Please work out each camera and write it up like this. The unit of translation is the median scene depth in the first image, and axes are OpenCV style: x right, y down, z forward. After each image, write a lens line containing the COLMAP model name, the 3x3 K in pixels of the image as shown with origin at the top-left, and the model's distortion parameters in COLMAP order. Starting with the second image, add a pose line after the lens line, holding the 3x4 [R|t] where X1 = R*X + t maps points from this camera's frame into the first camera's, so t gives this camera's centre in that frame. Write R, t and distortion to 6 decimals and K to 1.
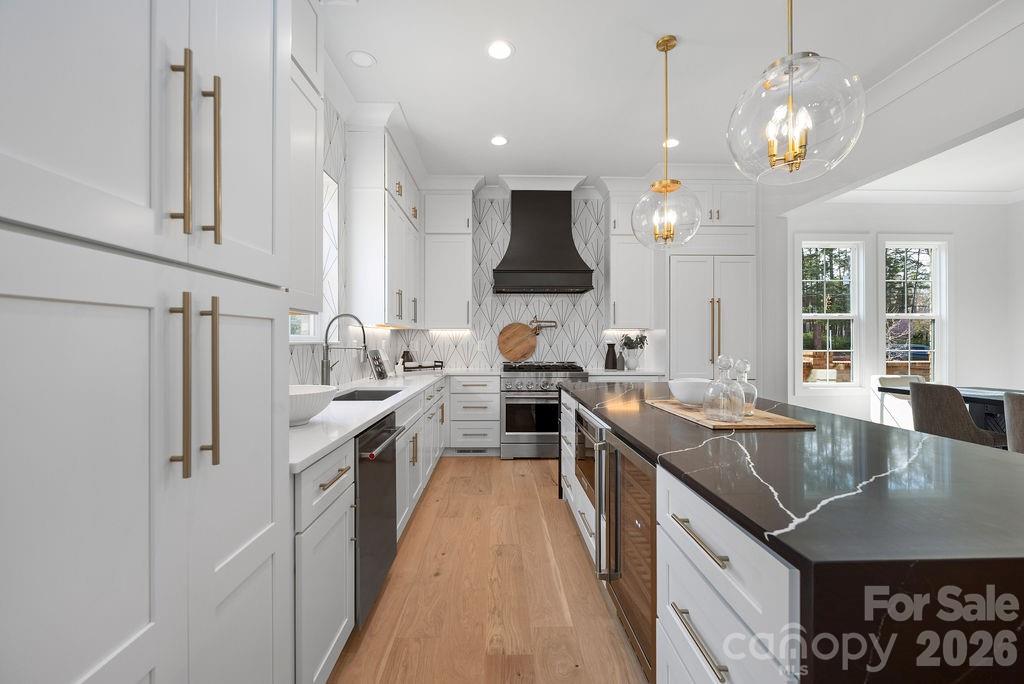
lens RADIAL K [[431.2, 0, 518.8], [0, 431.2, 342.8], [0, 0, 1]] dist [0.007933, 0.000363]
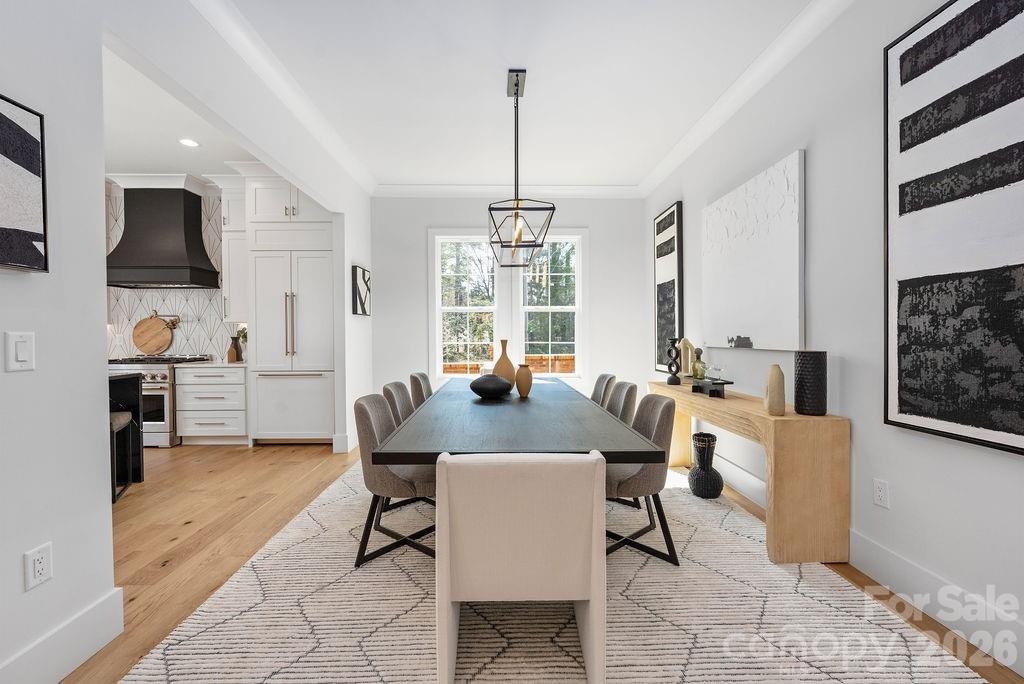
lens RADIAL K [[431.2, 0, 506.7], [0, 431.2, 337.5], [0, 0, 1]] dist [0.007933, 0.000363]
pose [[0.999511, -0.002778, -0.031134, 0.865695], [0.002862, 0.999992, 0.002660, 0.002232], [0.031126, -0.002748, 0.999512, -0.010987]]
